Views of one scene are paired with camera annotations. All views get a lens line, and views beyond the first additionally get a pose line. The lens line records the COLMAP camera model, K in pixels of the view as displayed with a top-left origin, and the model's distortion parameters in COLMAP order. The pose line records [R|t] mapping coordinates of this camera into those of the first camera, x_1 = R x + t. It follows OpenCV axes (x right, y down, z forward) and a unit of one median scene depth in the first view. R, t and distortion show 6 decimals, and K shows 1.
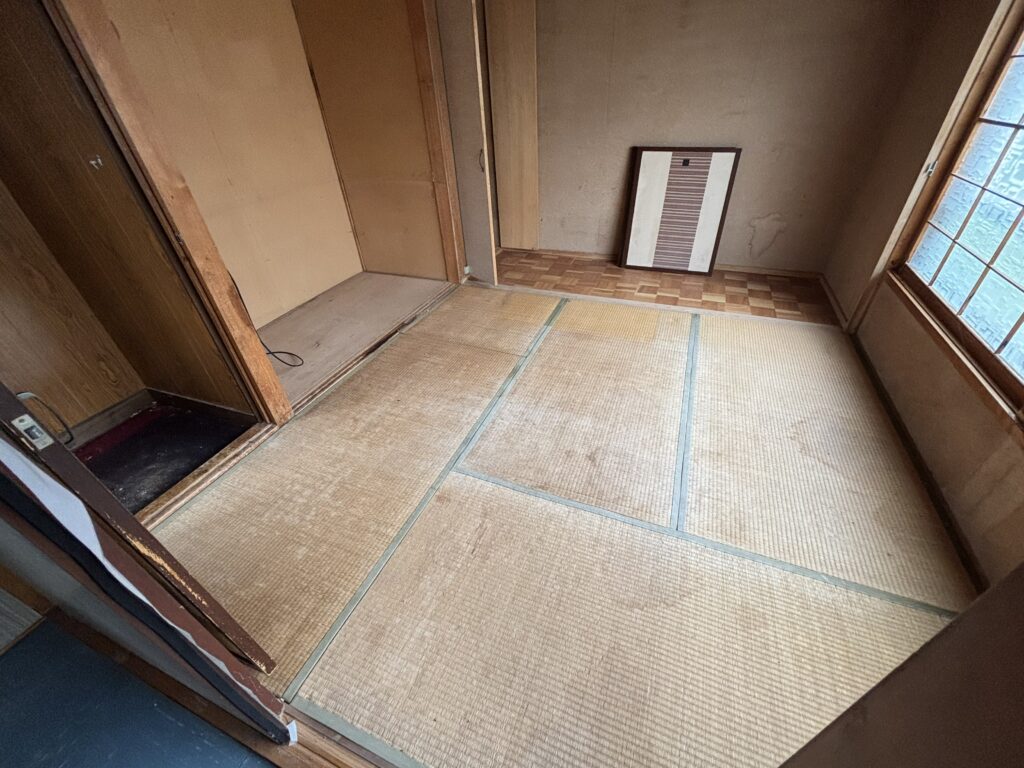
lens RADIAL K [[414.7, 0, 512.2], [0, 414.7, 383.2], [0, 0, 1]] dist [-0.000890, 0.000189]
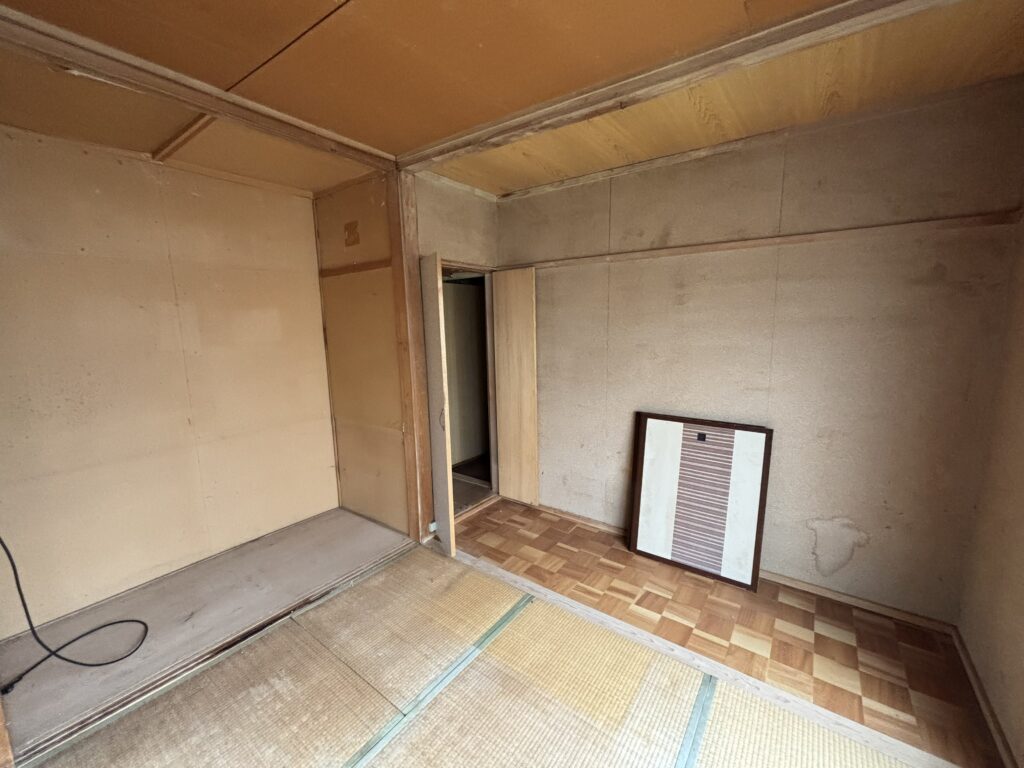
lens RADIAL K [[414.7, 0, 512.4], [0, 414.7, 380.8], [0, 0, 1]] dist [-0.000890, 0.000189]
pose [[0.966073, 0.064784, -0.250011, 0.253205], [-0.171249, 0.885309, -0.432322, -0.214443], [0.193329, 0.460469, 0.866367, 0.181806]]
